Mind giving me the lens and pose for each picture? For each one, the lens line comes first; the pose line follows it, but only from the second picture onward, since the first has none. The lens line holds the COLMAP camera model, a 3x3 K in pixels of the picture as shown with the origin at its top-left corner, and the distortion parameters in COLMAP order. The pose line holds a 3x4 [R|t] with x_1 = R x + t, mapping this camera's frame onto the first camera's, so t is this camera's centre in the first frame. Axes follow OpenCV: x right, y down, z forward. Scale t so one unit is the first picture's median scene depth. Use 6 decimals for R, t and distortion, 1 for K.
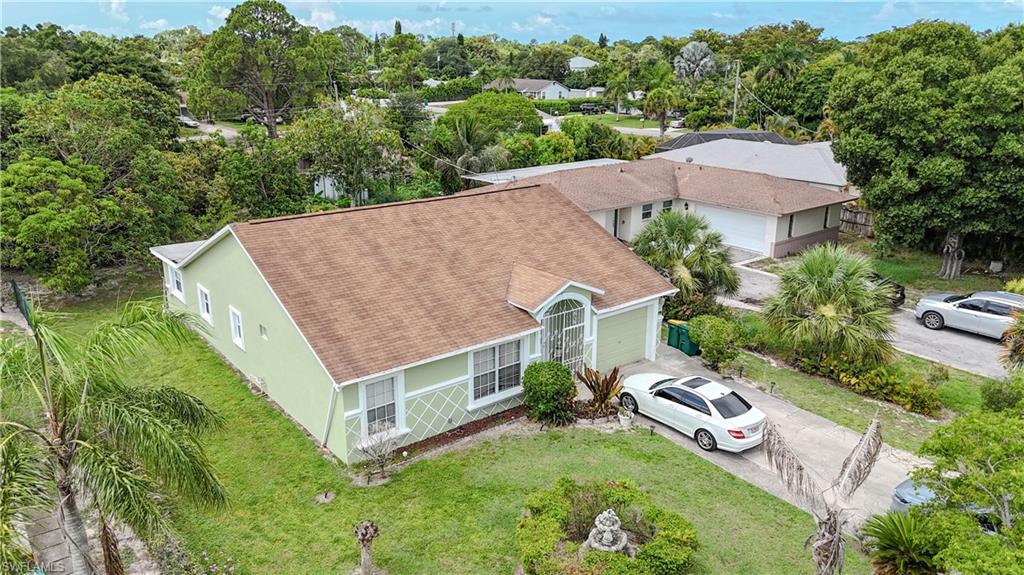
lens RADIAL K [[755.9, 0, 511.4], [0, 755.9, 286.3], [0, 0, 1]] dist [0.012924, 0.002031]
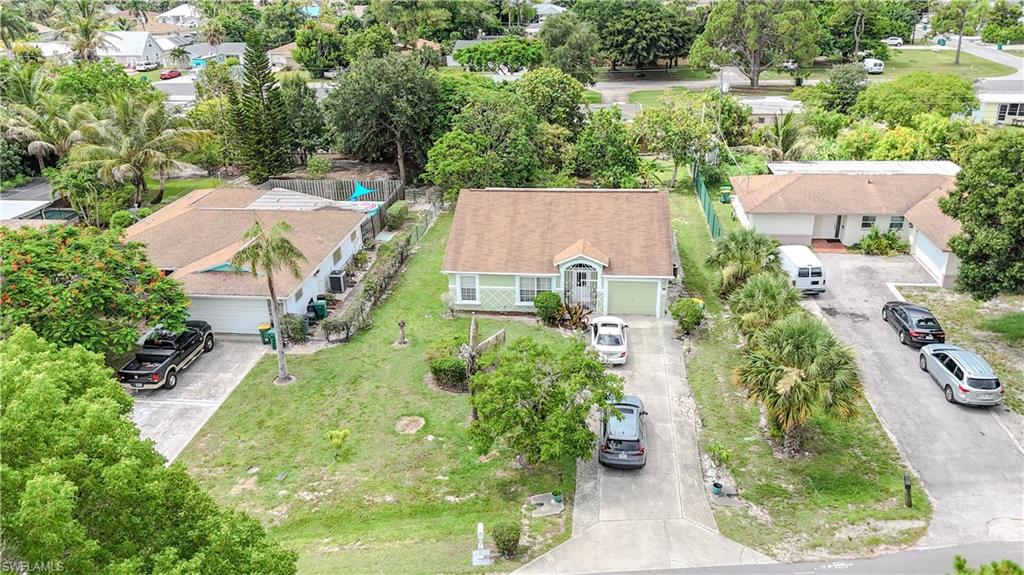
lens RADIAL K [[755.9, 0, 511.8], [0, 755.9, 288.6], [0, 0, 1]] dist [0.012924, 0.002031]
pose [[0.709526, 0.259715, -0.655073, 1.199837], [-0.185290, 0.965653, 0.182158, -0.231479], [0.679883, -0.007867, 0.733279, -0.442266]]
